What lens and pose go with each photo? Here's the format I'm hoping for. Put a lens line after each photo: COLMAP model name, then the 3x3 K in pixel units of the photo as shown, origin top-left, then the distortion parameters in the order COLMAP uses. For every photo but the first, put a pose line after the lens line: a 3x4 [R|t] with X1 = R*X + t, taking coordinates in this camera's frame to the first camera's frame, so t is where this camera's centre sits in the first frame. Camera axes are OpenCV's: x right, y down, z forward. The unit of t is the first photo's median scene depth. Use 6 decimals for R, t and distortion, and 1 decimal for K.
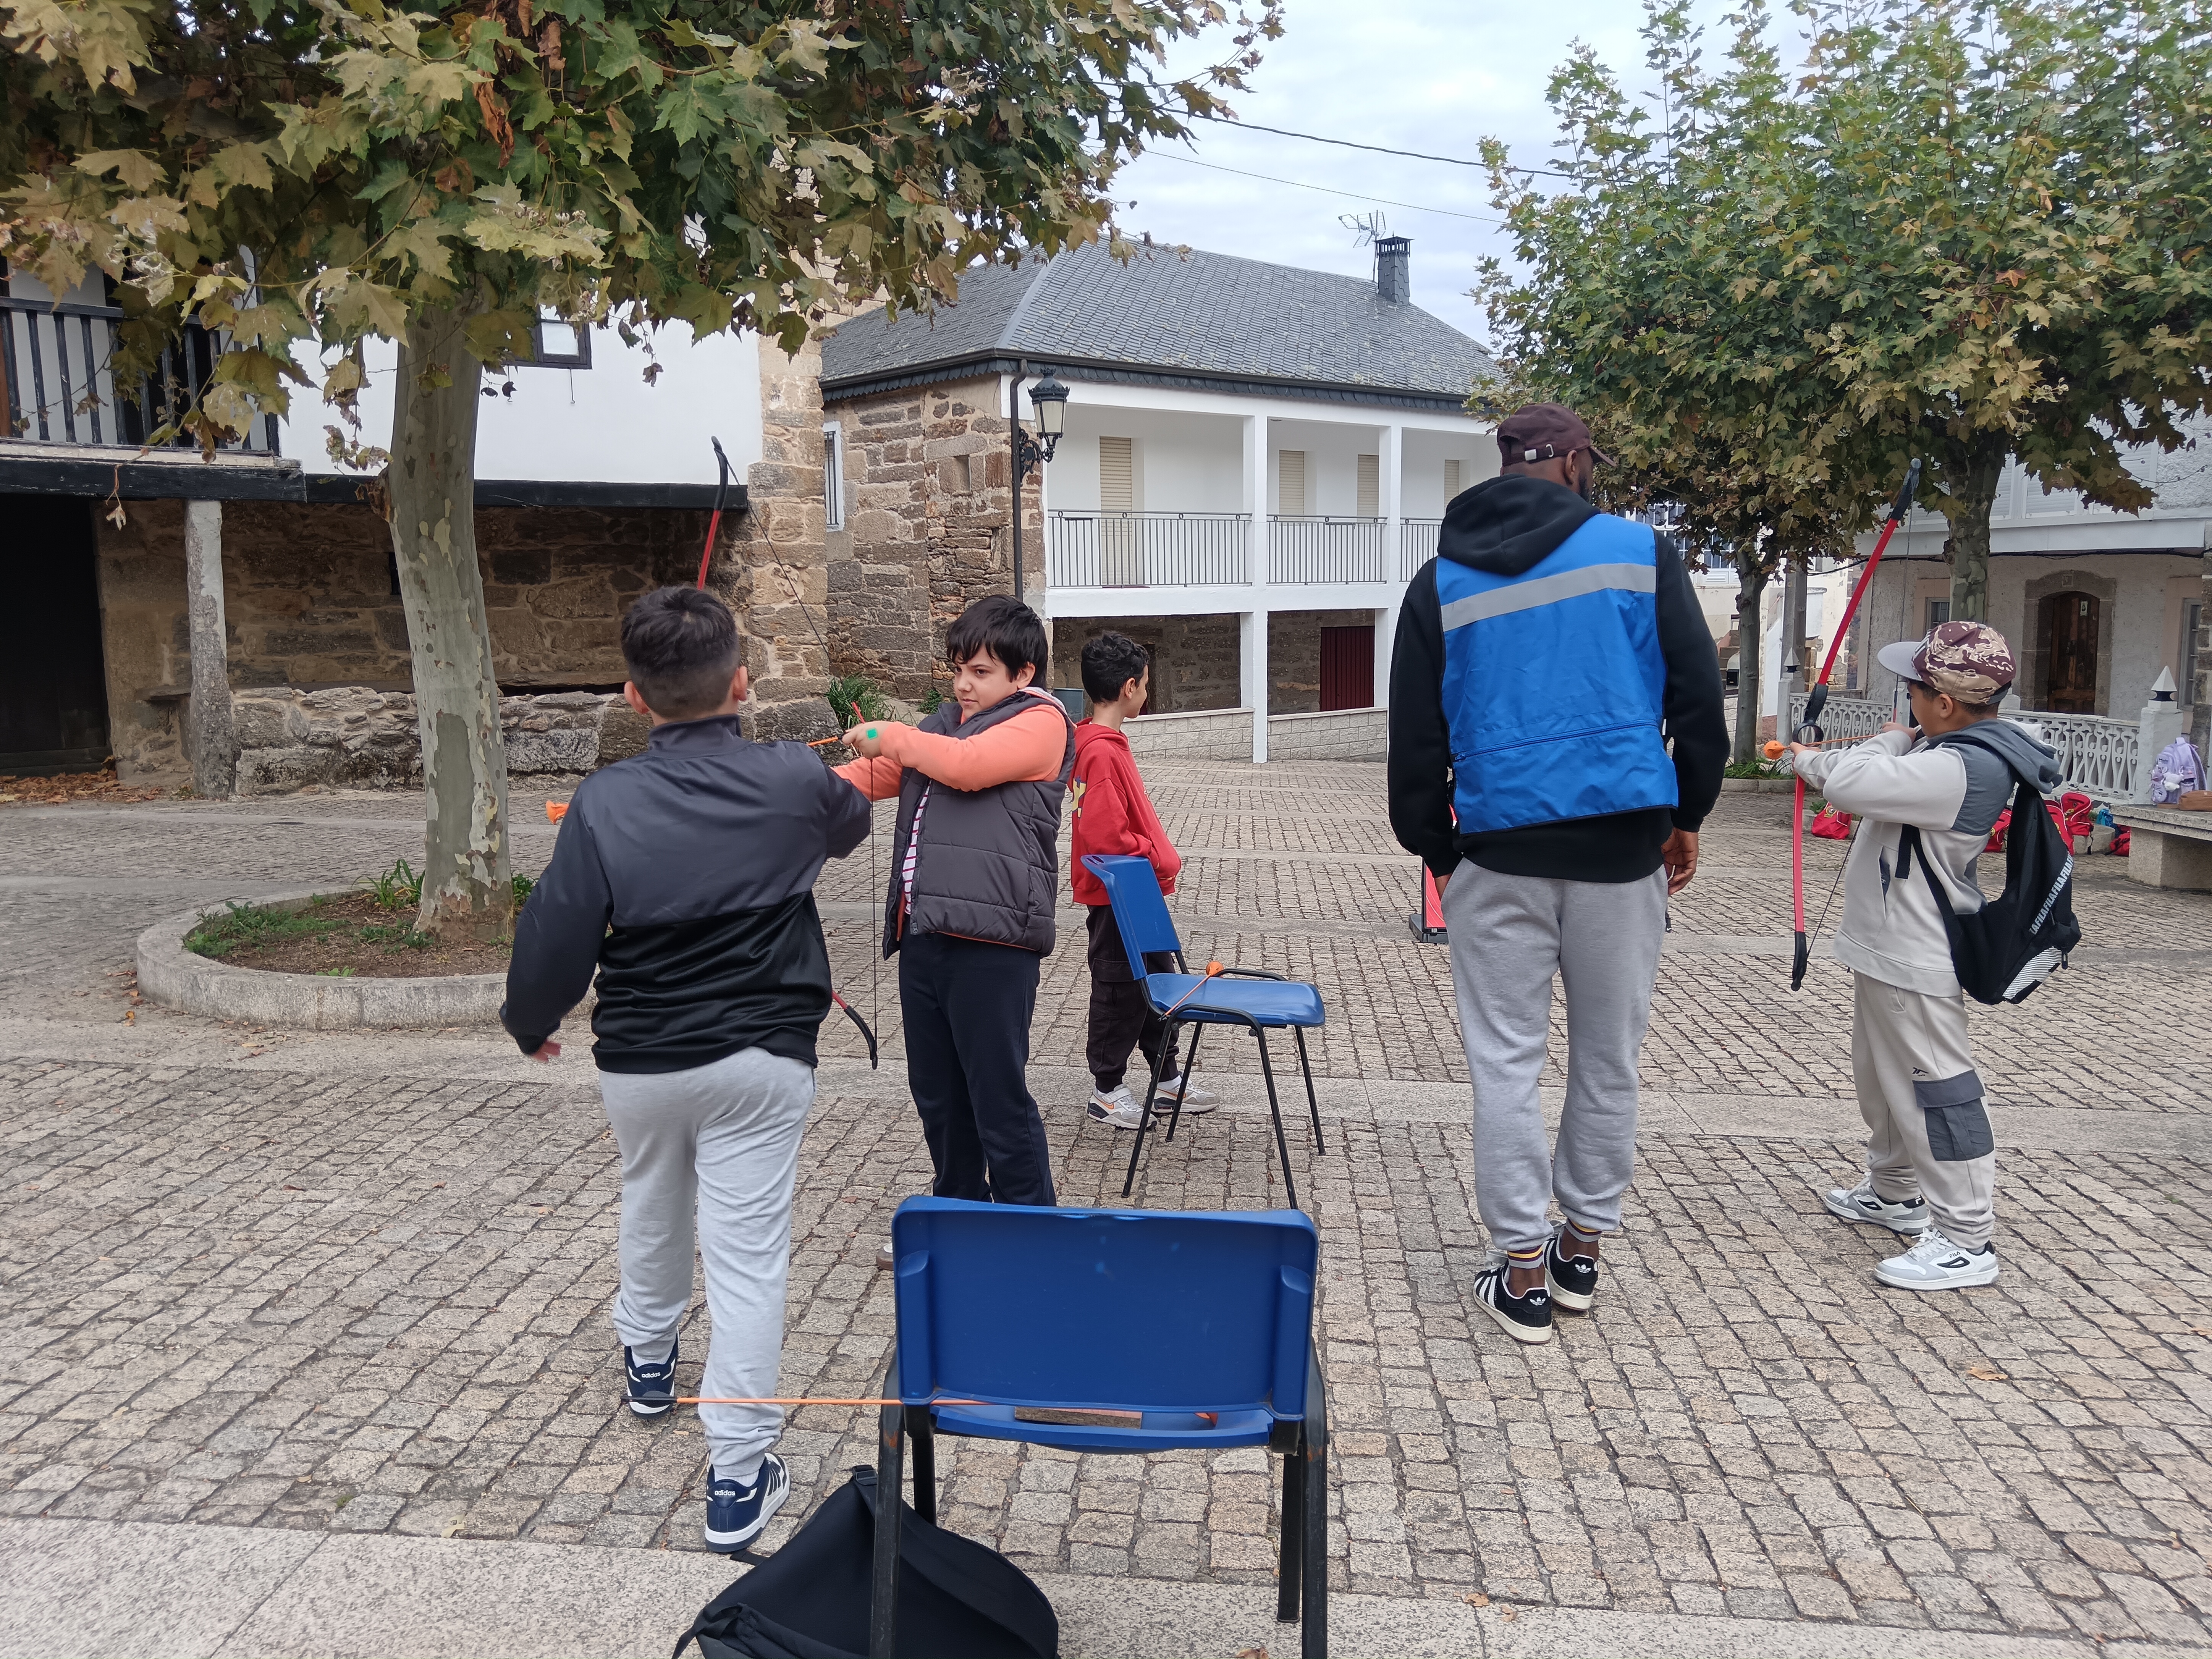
lens RADIAL K [[1710.4, 0, 1113.2], [0, 1710.4, 831.1], [0, 0, 1]] dist [0.005743, -0.009898]
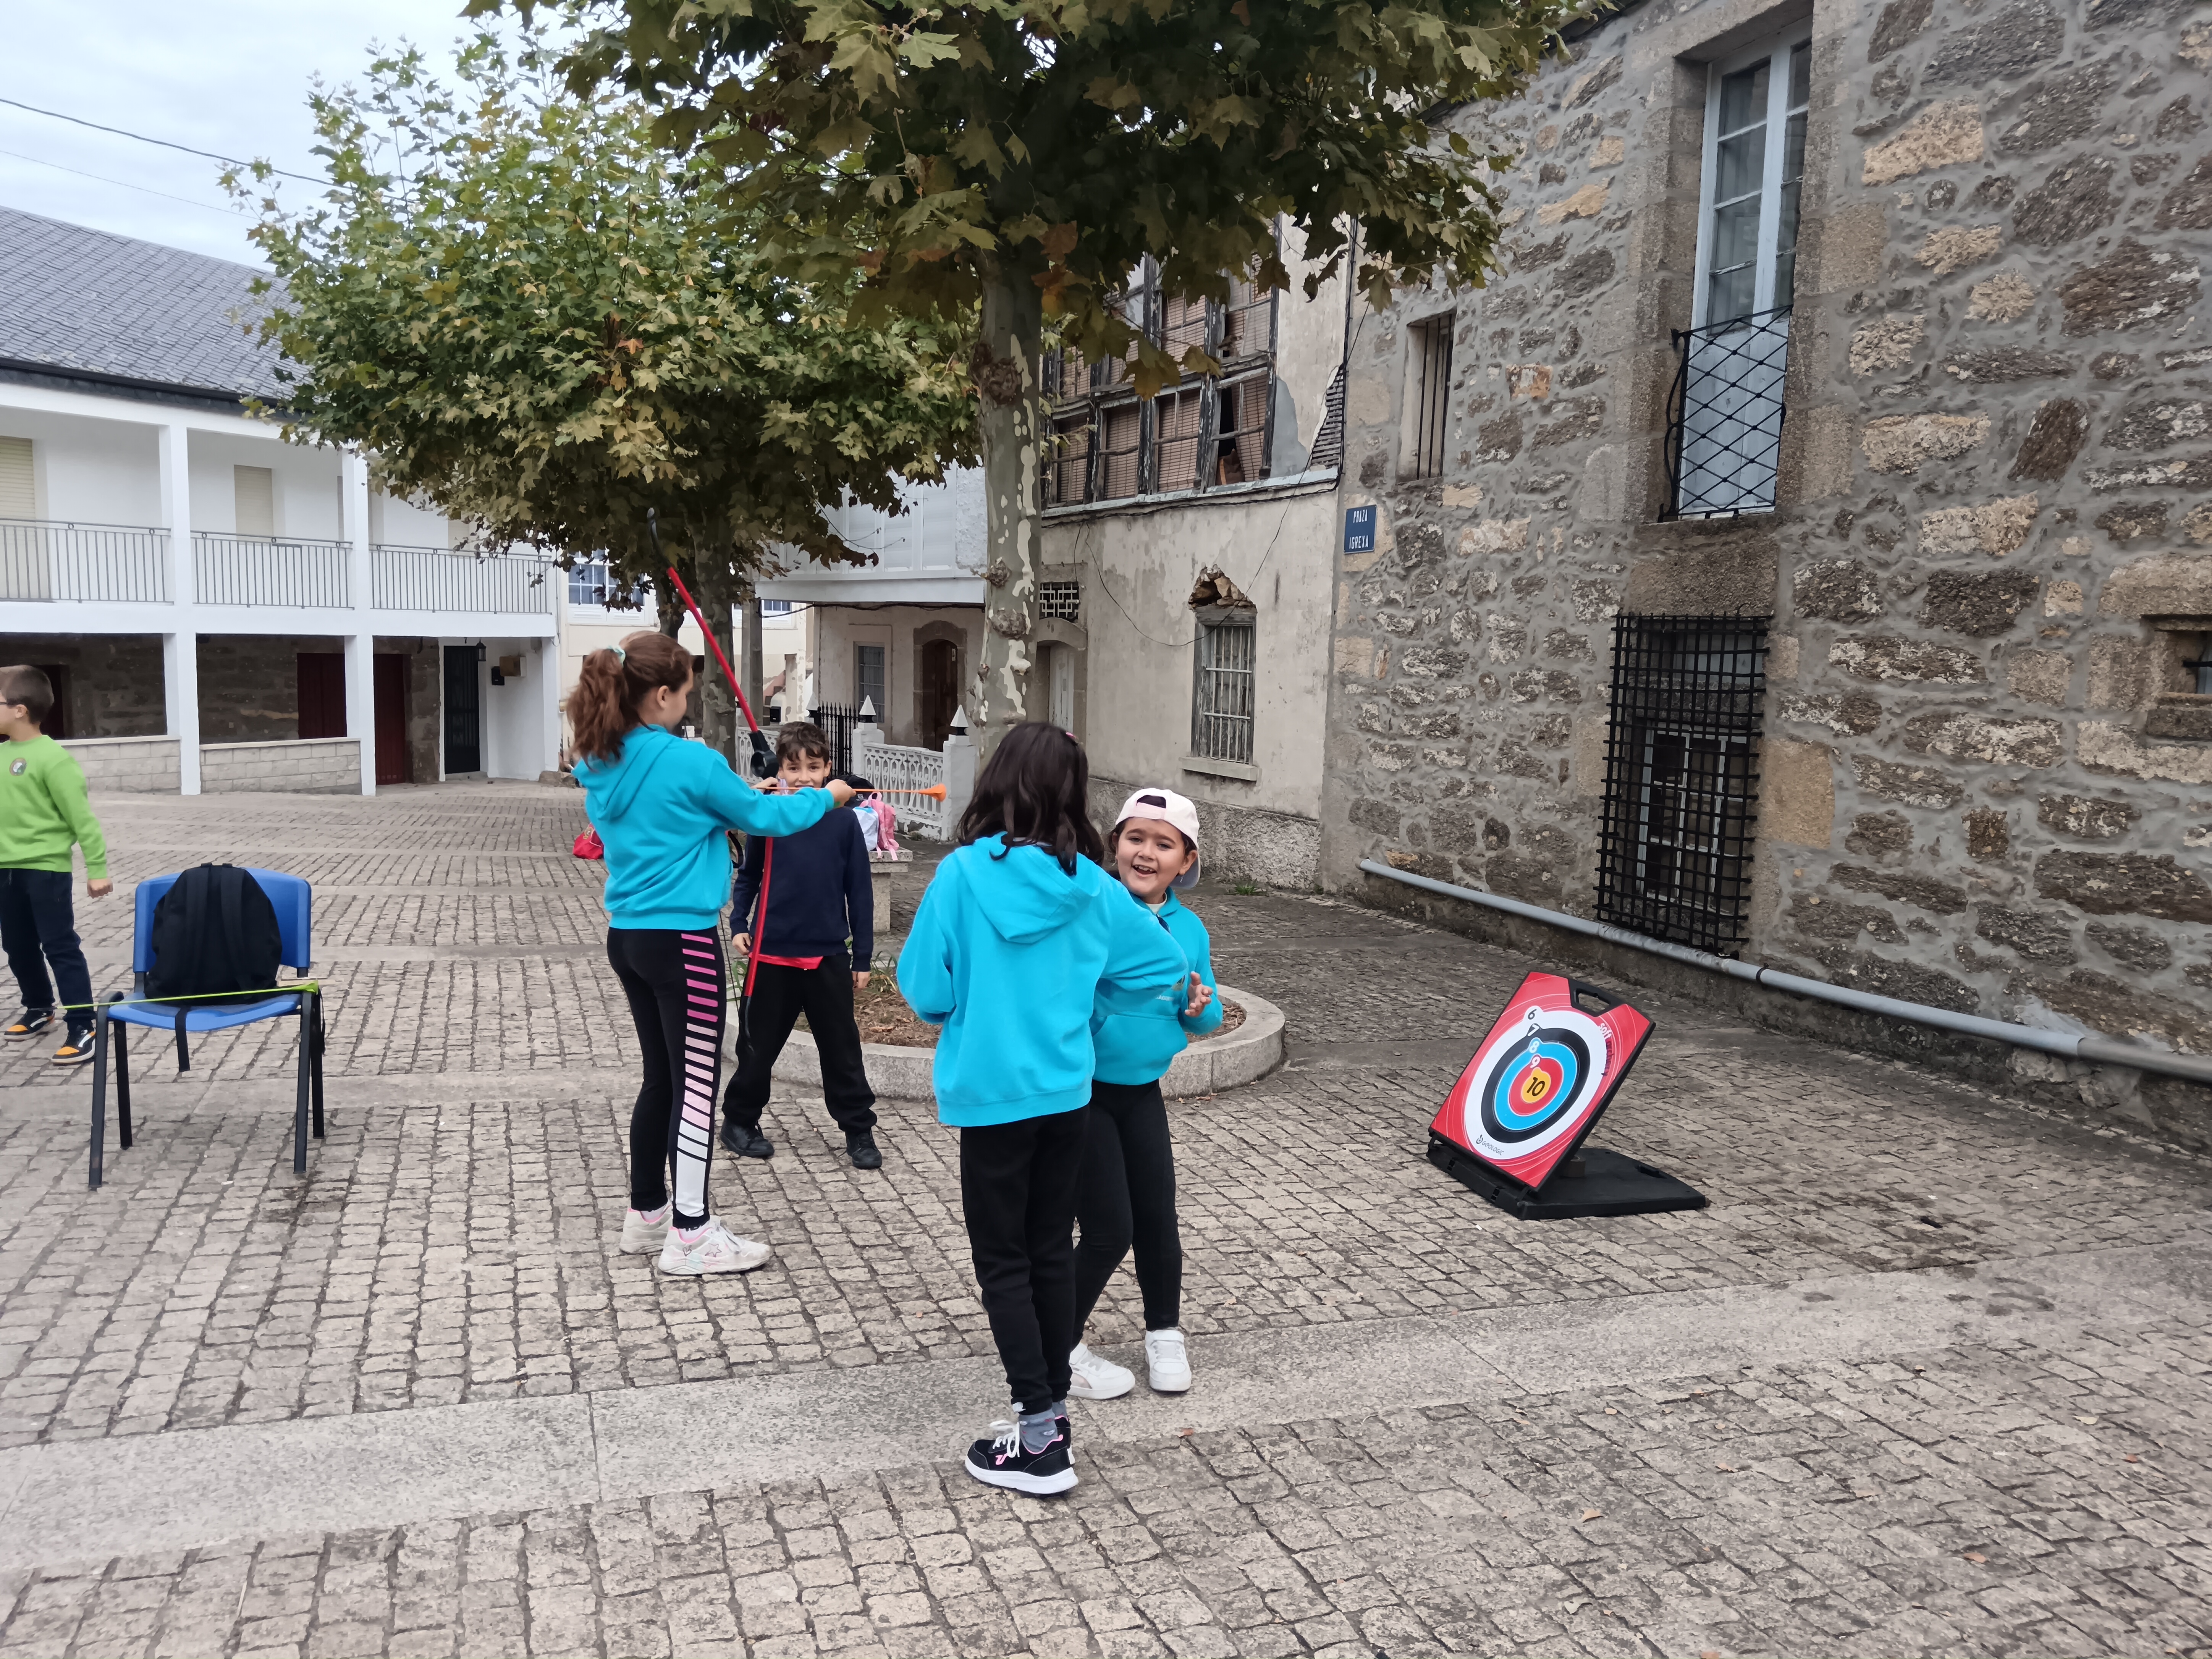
lens RADIAL K [[1716.5, 0, 1102.0], [0, 1716.5, 819.8], [0, 0, 1]] dist [-0.003360, -0.000502]
pose [[0.914571, -0.007353, 0.404360, 0.549615], [0.019600, 0.999466, -0.026156, 0.028141], [-0.403951, 0.031847, 0.914226, -0.200390]]
